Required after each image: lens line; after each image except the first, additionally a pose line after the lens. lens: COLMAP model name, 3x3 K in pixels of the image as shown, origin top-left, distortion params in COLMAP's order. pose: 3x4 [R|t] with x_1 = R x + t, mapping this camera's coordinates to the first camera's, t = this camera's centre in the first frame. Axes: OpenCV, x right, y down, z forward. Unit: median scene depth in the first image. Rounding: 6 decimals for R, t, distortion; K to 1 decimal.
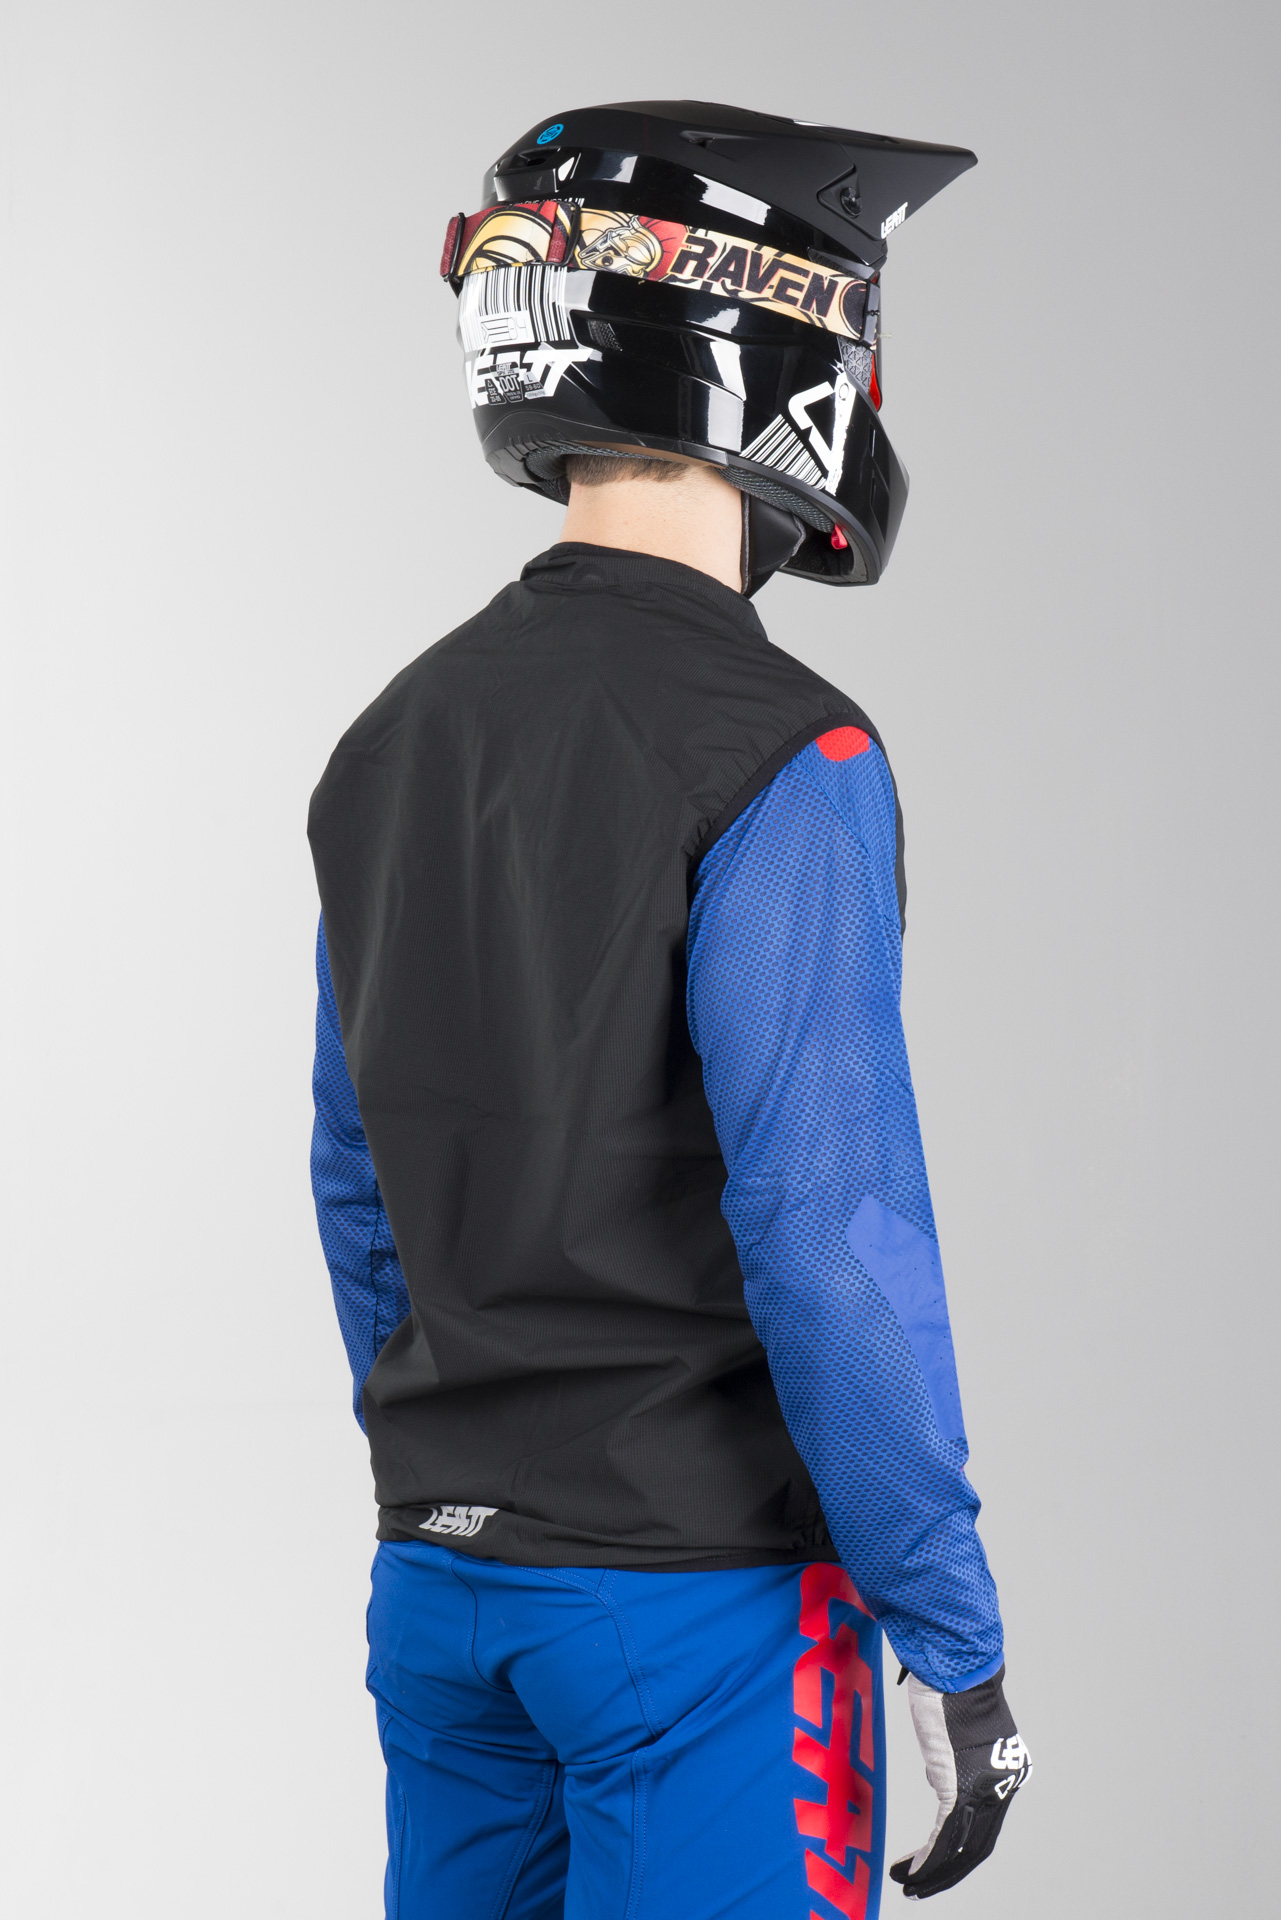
lens RADIAL K [[3892.6, 0, 640.5], [0, 3892.6, 960.0], [0, 0, 1]] dist [0.194488, 0.094831]
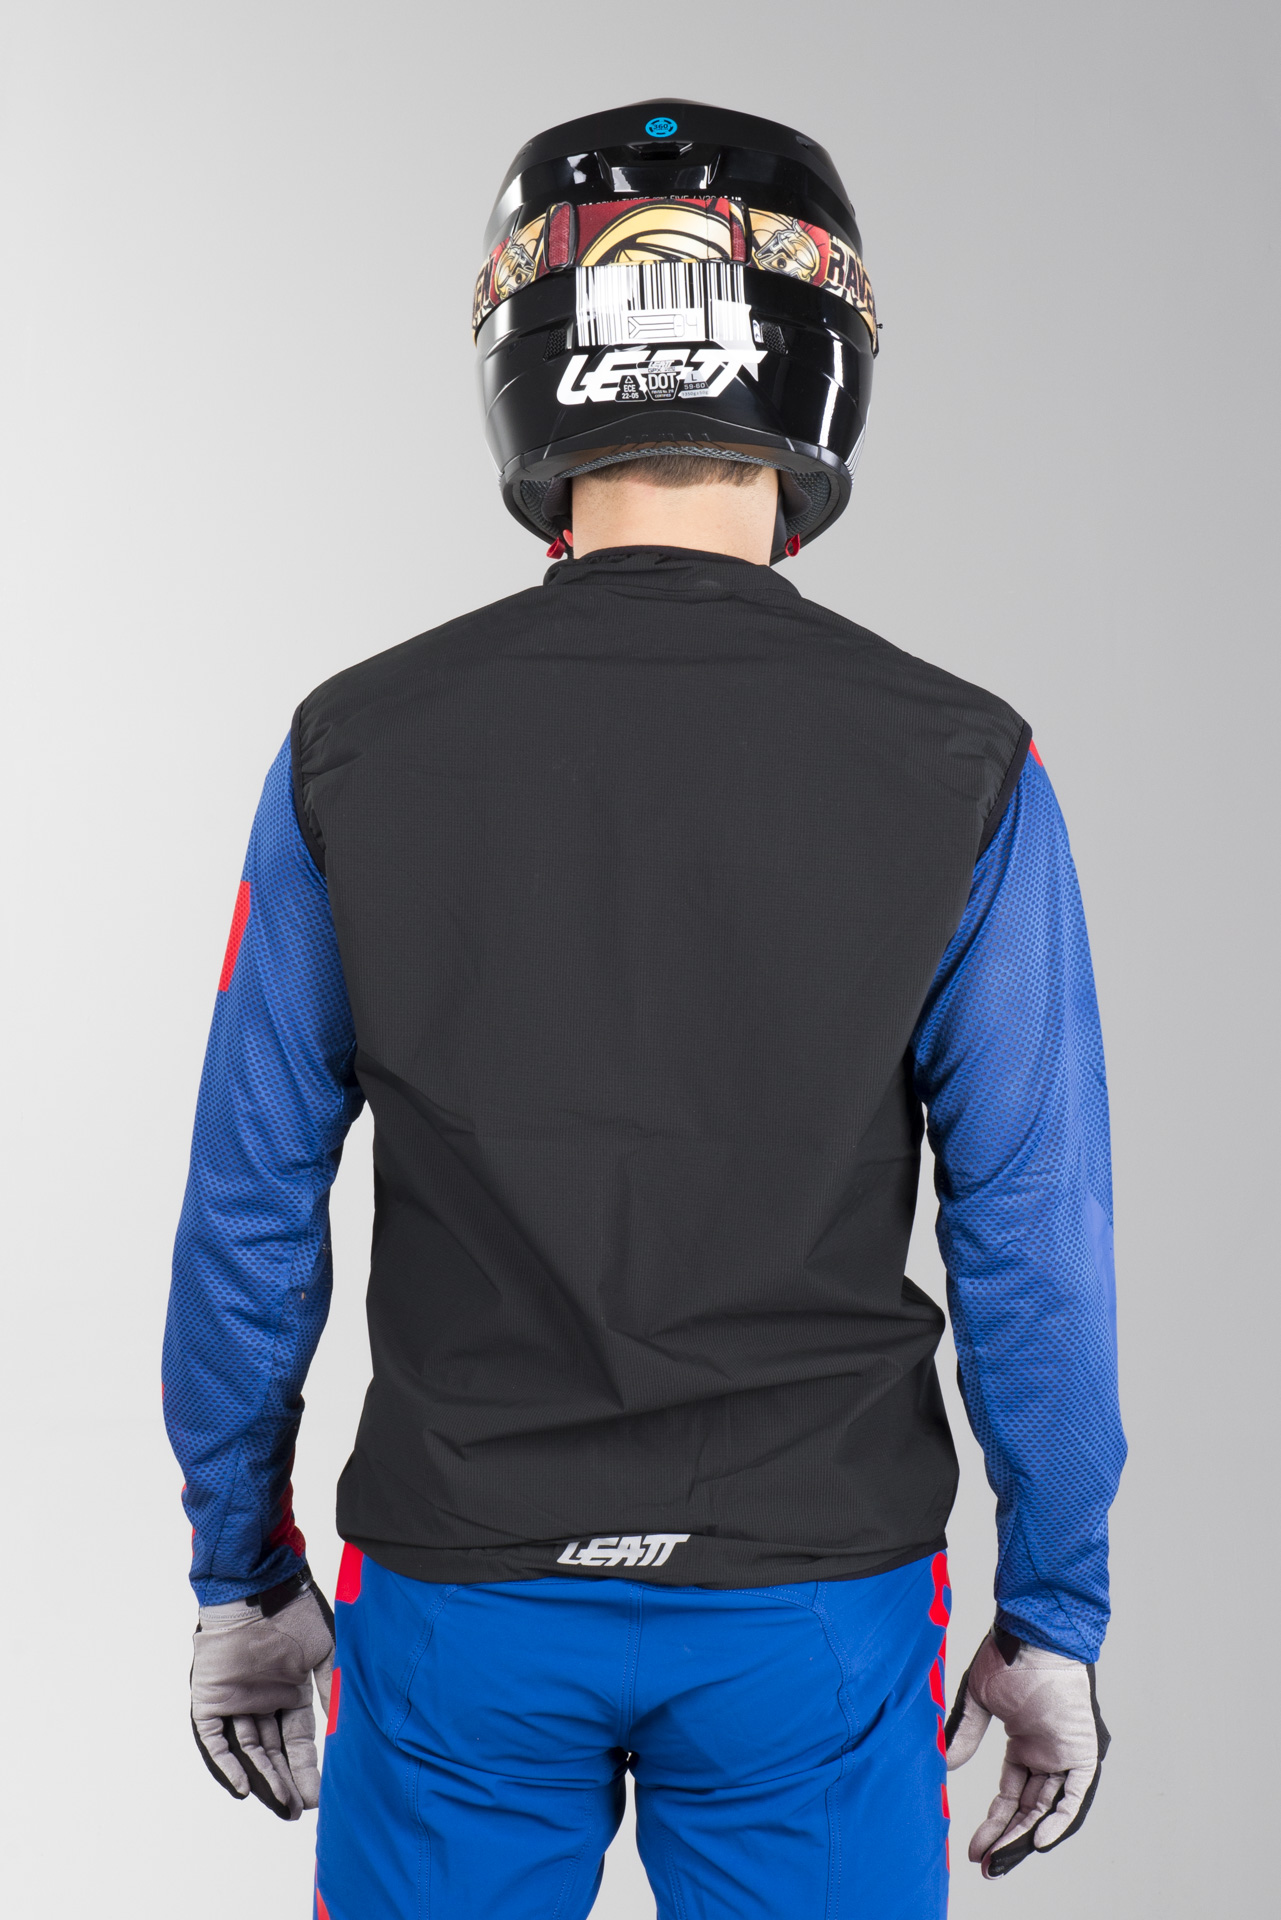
lens RADIAL K [[3892.6, 0, 640.5], [0, 3892.6, 960.0], [0, 0, 1]] dist [0.194488, 0.094831]
pose [[0.848372, -0.029412, 0.528583, -0.563505], [0.029942, 0.999523, 0.007561, -0.010784], [-0.528553, 0.009412, 0.848848, 0.178102]]
